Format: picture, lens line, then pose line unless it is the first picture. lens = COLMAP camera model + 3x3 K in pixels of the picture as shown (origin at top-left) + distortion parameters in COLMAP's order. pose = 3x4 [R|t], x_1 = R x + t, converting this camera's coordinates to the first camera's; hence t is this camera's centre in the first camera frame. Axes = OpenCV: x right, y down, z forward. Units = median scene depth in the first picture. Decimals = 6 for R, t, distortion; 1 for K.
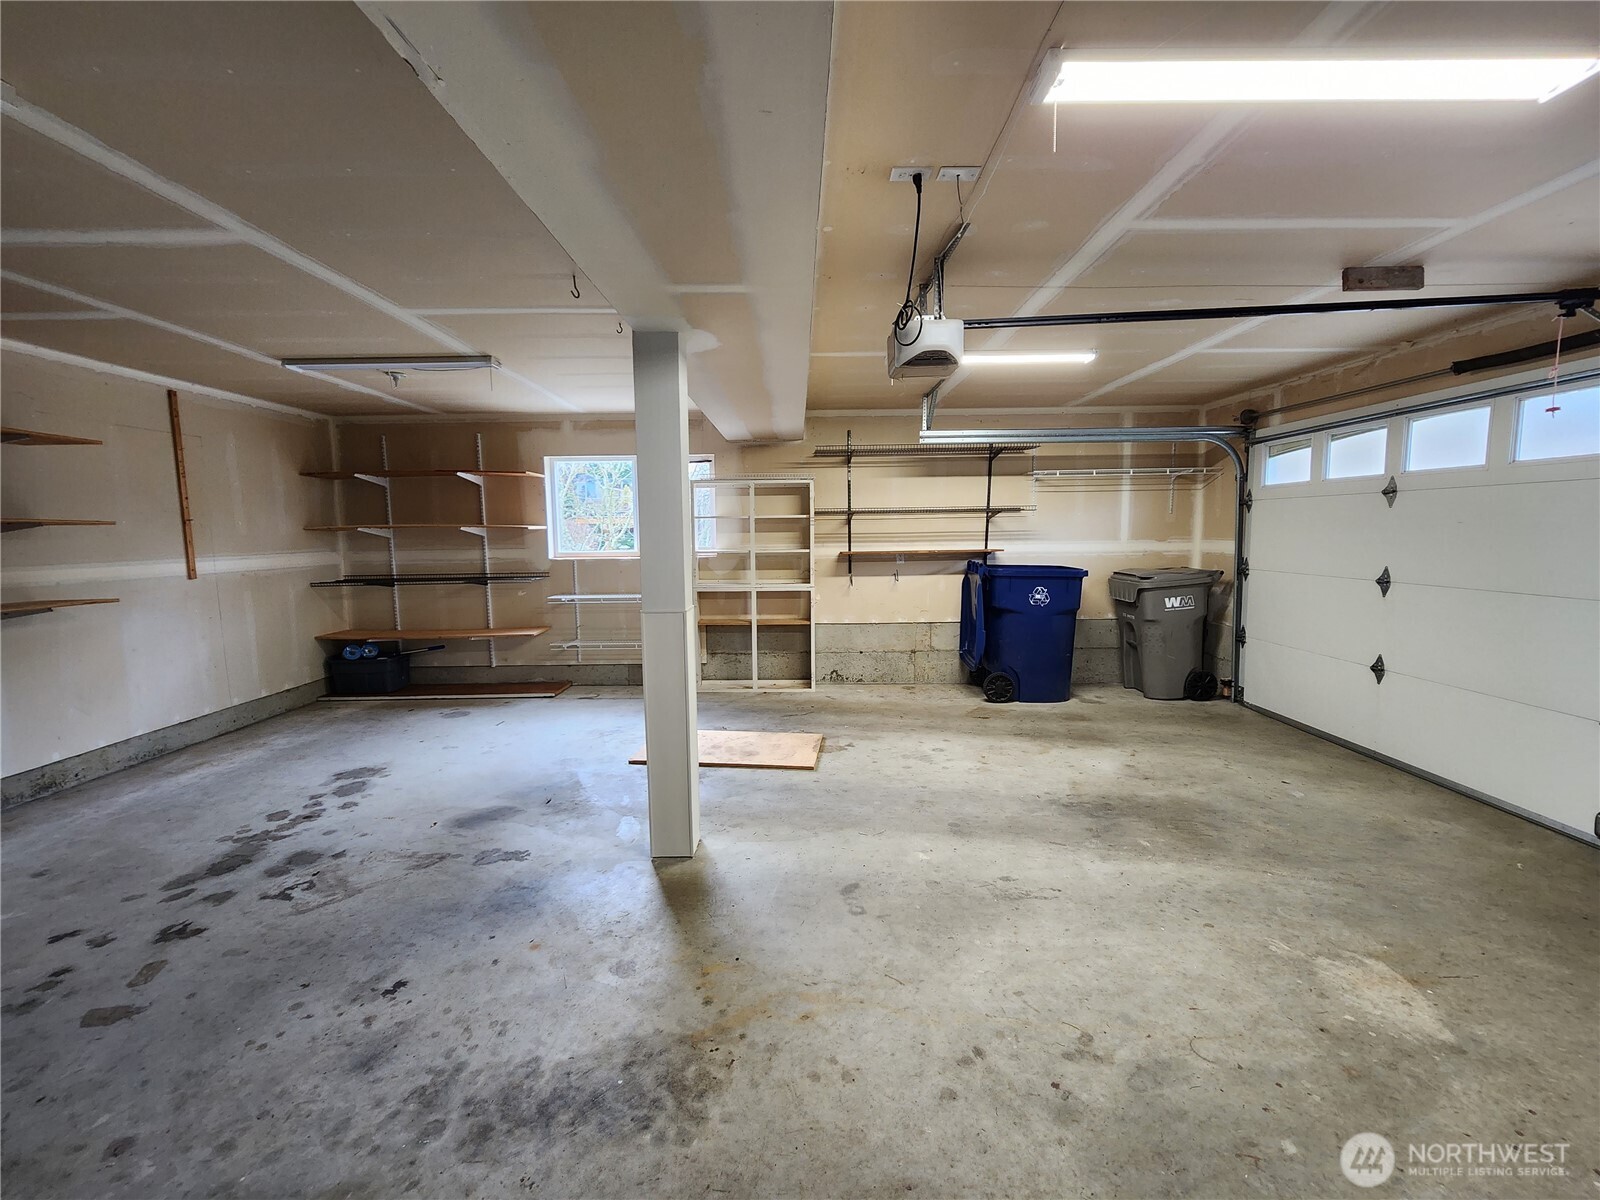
lens RADIAL K [[661.9, 0, 803.3], [0, 661.9, 599.3], [0, 0, 1]] dist [-0.002689, 0.001346]
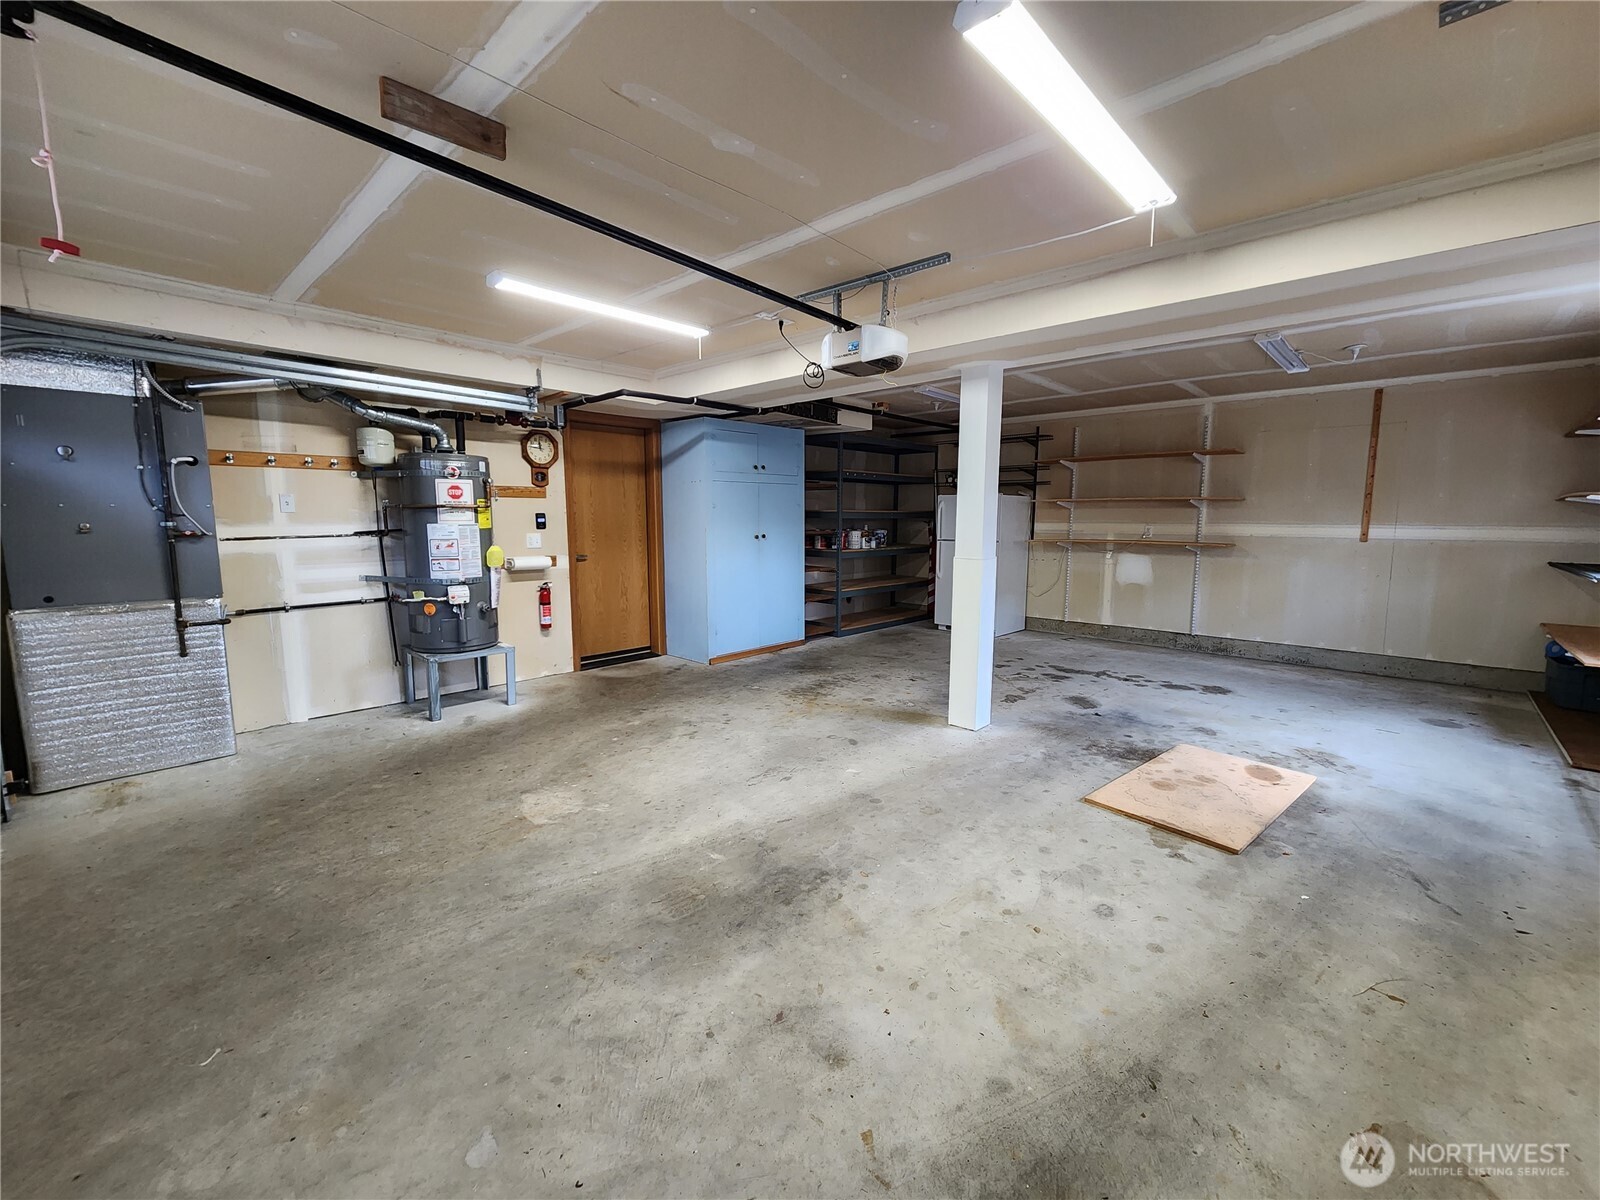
lens RADIAL K [[661.9, 0, 803.8], [0, 661.9, 597.9], [0, 0, 1]] dist [-0.002689, 0.001346]
pose [[-0.687896, 0.099935, -0.718897, 0.933617], [-0.071191, 0.976410, 0.203853, -0.141450], [0.722310, 0.191409, -0.664554, 1.446406]]
